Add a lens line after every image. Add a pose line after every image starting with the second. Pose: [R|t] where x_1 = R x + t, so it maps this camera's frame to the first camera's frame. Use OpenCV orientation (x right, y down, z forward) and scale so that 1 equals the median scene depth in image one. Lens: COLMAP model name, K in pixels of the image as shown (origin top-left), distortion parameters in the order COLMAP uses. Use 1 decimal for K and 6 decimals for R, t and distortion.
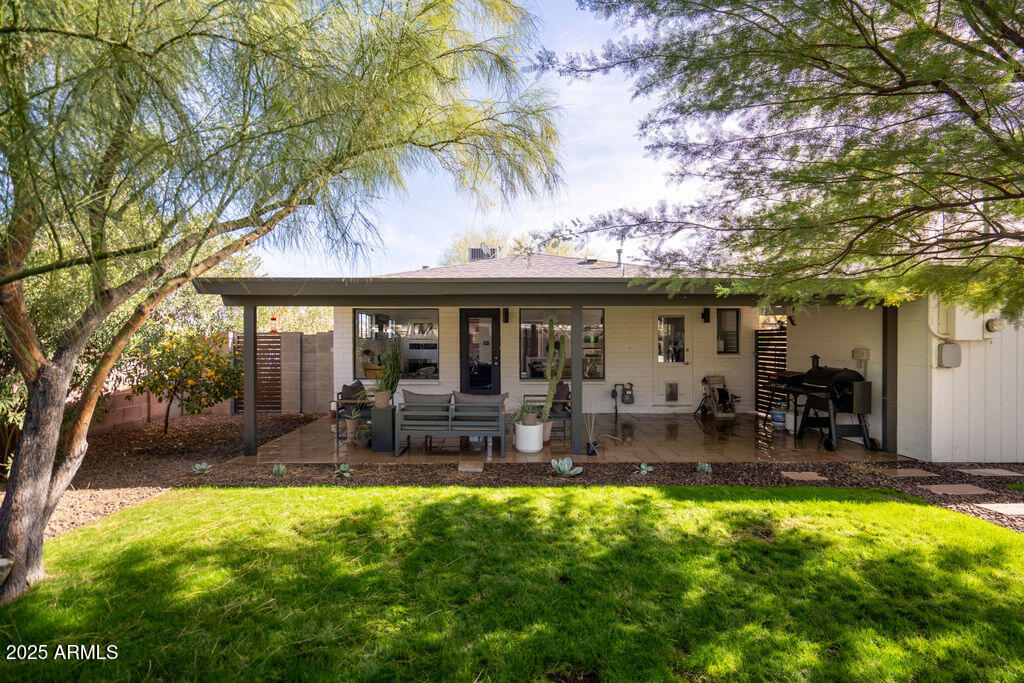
lens RADIAL K [[468.3, 0, 497.4], [0, 468.3, 339.4], [0, 0, 1]] dist [-0.011480, -0.000005]
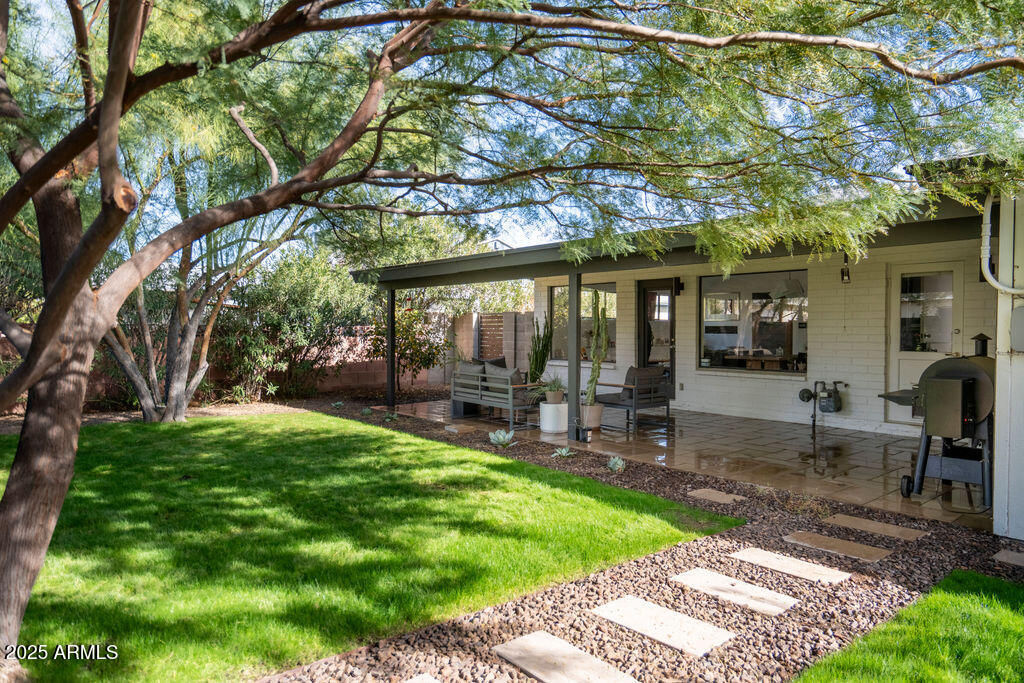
lens RADIAL K [[655.8, 0, 512.0], [0, 655.8, 341.5], [0, 0, 1]] dist [0.000166, -0.000012]
pose [[0.647490, 0.019851, -0.761816, 1.468276], [-0.006406, 0.999767, 0.020606, 0.043796], [0.762047, -0.008462, 0.647466, 0.124822]]
